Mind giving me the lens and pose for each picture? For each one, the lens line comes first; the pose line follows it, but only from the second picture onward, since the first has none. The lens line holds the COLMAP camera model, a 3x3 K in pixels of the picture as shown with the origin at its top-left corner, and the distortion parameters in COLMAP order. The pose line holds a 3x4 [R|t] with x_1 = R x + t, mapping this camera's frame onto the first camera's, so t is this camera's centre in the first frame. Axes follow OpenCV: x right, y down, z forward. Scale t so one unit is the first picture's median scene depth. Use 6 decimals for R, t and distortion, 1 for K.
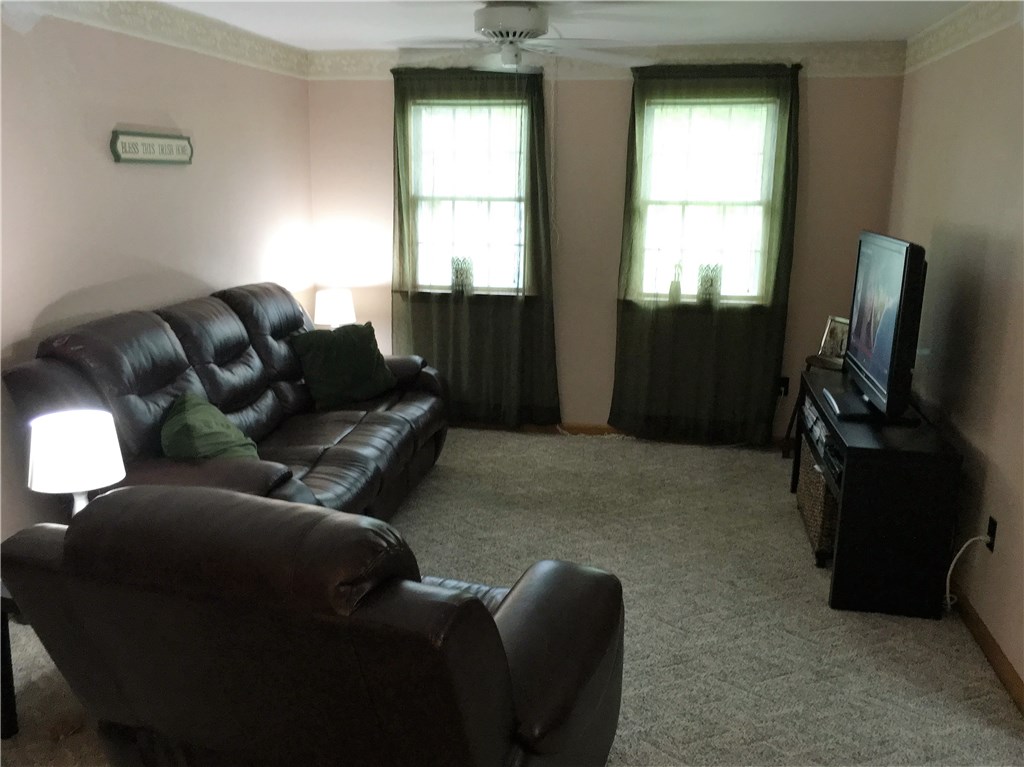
lens RADIAL K [[878.7, 0, 512.5], [0, 878.7, 386.5], [0, 0, 1]] dist [0.039763, -0.045577]
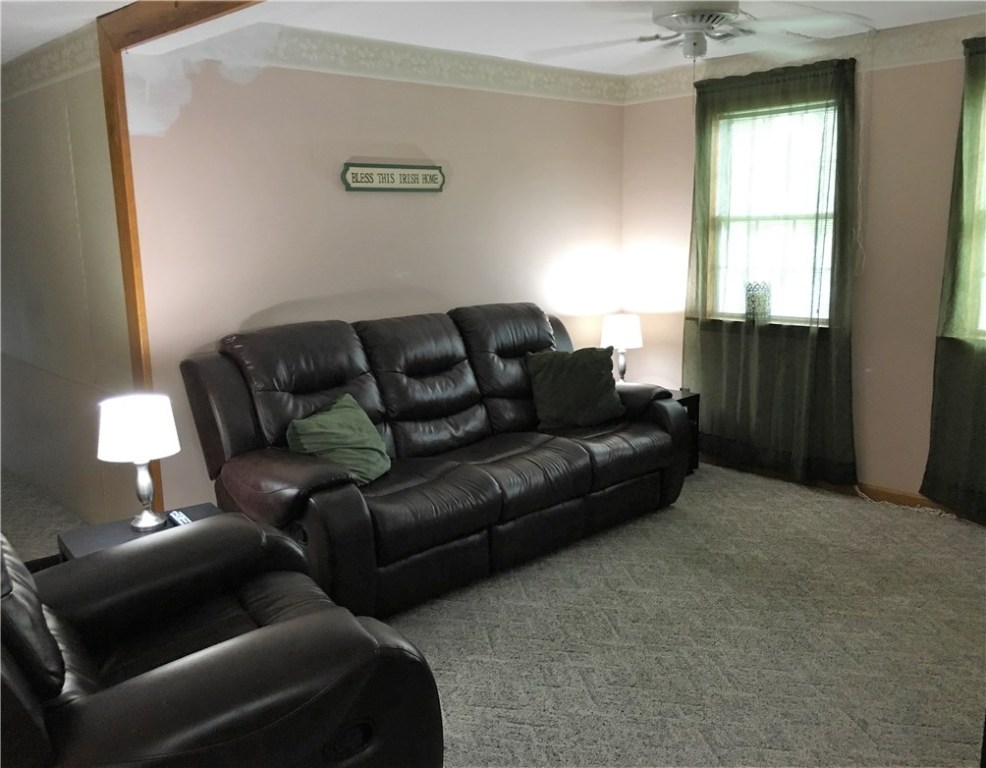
lens RADIAL K [[857.0, 0, 494.5], [0, 857.0, 380.8], [0, 0, 1]] dist [0.049059, -0.026528]
pose [[0.821115, 0.075579, -0.565736, 0.235407], [-0.100520, 0.994850, -0.012990, -0.009934], [0.561841, 0.067534, 0.824484, 0.140825]]
